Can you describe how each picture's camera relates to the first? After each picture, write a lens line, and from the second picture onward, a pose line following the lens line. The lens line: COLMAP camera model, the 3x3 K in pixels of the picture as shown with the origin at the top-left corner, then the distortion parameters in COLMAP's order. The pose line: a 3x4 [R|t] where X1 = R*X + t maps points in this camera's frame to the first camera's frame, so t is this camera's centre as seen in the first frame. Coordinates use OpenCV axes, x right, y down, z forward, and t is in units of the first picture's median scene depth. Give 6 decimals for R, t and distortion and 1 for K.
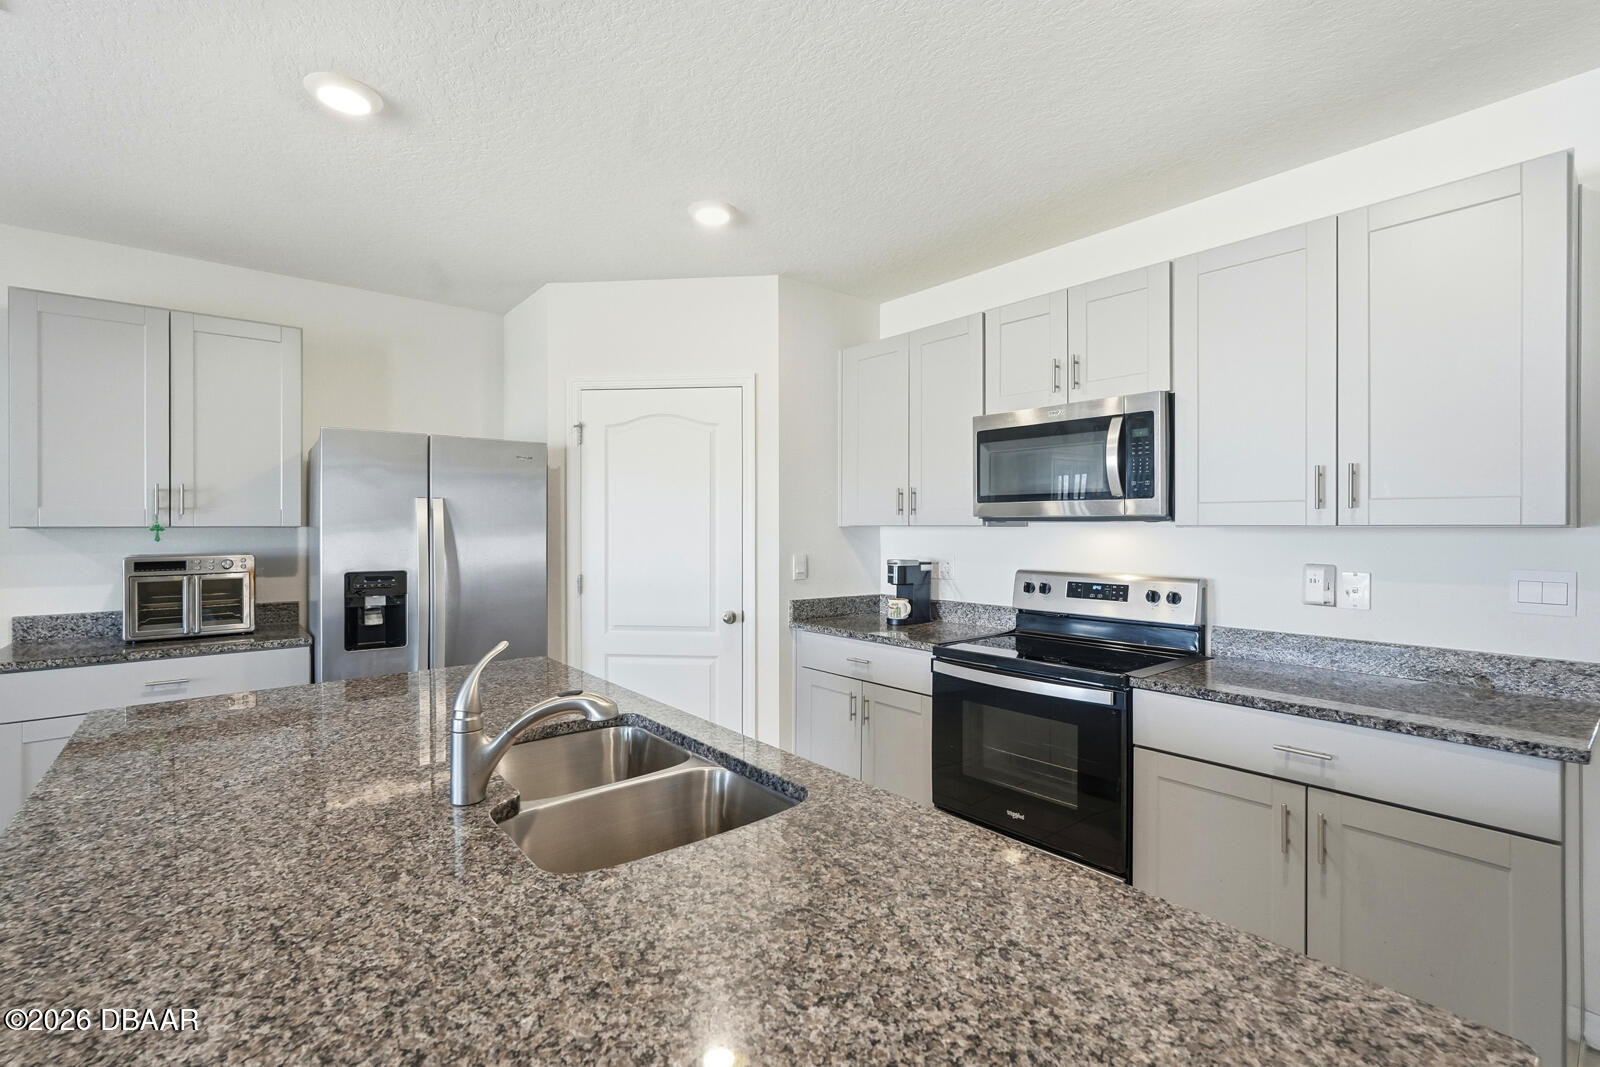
lens RADIAL K [[722.5, 0, 796.1], [0, 722.5, 529.8], [0, 0, 1]] dist [-0.003191, 0.004526]
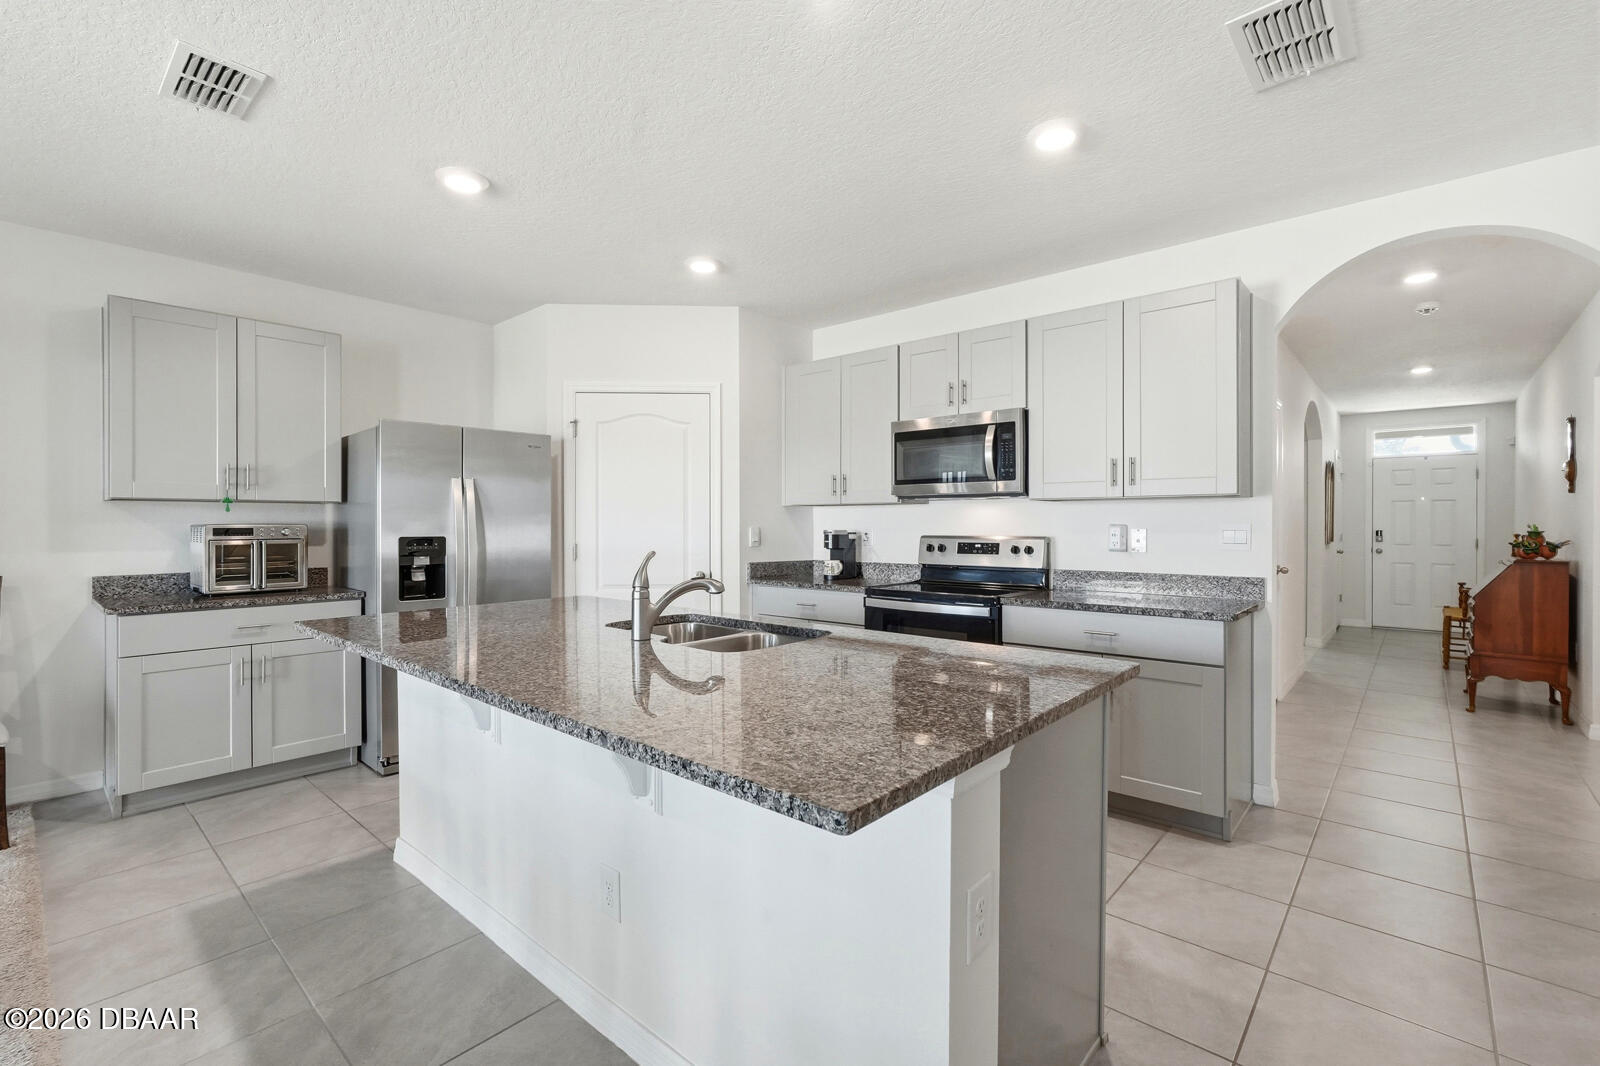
lens RADIAL K [[722.5, 0, 794.8], [0, 722.5, 528.8], [0, 0, 1]] dist [-0.003191, 0.004526]
pose [[0.987149, -0.001285, 0.159796, -0.153270], [0.001447, 0.999999, -0.000899, 0.046051], [-0.159795, 0.001119, 0.987150, -0.317287]]
